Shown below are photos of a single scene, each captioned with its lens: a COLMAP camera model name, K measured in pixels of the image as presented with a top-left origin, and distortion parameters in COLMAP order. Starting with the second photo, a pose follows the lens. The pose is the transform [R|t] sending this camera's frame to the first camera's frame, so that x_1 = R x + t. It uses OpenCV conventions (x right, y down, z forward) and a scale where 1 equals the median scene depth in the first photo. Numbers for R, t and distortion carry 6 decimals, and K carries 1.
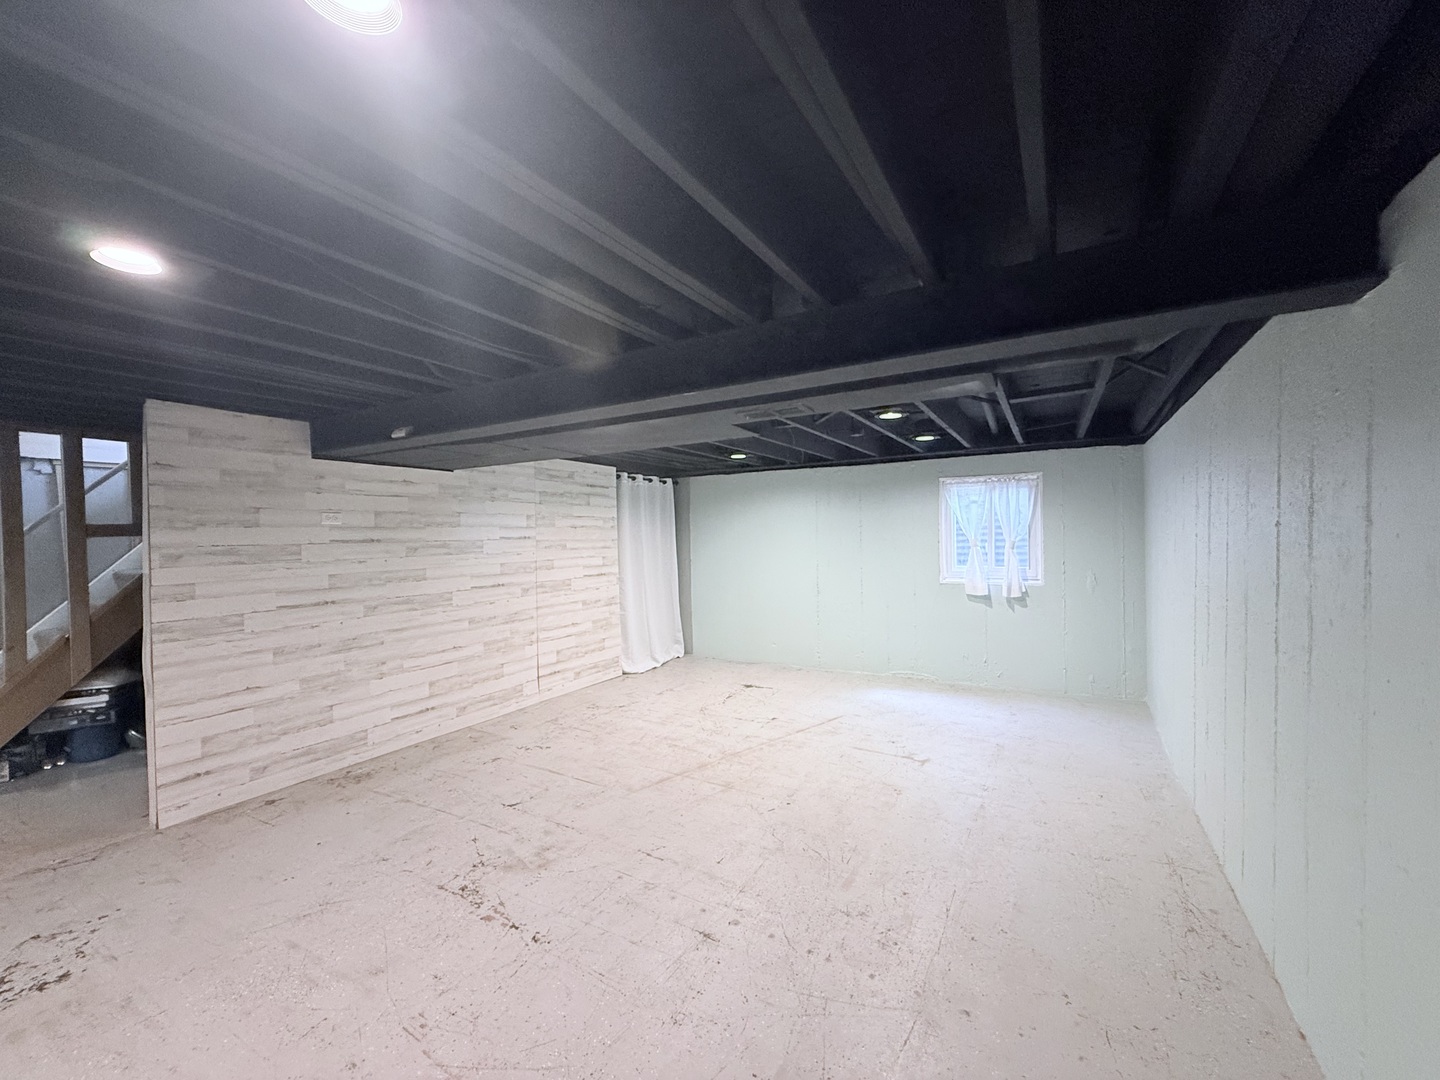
lens RADIAL K [[572.9, 0, 716.4], [0, 572.9, 543.0], [0, 0, 1]] dist [-0.000315, 0.000258]
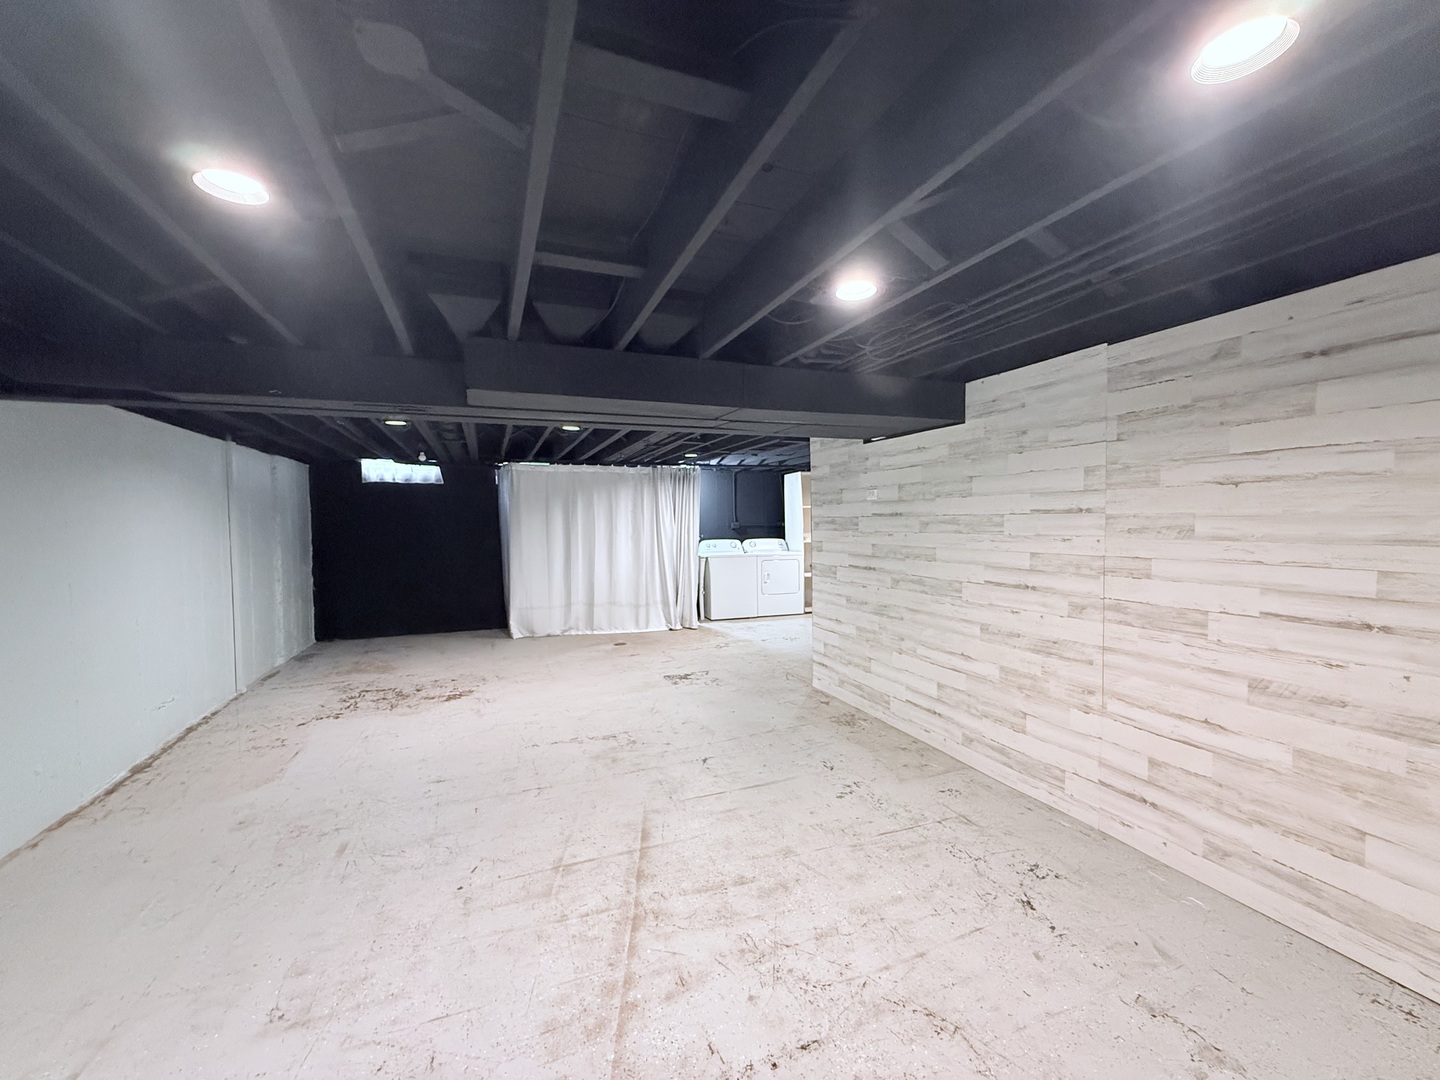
lens RADIAL K [[572.9, 0, 716.4], [0, 572.9, 543.0], [0, 0, 1]] dist [-0.000315, 0.000258]
pose [[-0.605495, 0.057081, -0.793799, 0.347268], [0.010069, 0.997894, 0.064078, -0.019151], [0.795785, 0.030806, -0.604795, 1.215861]]
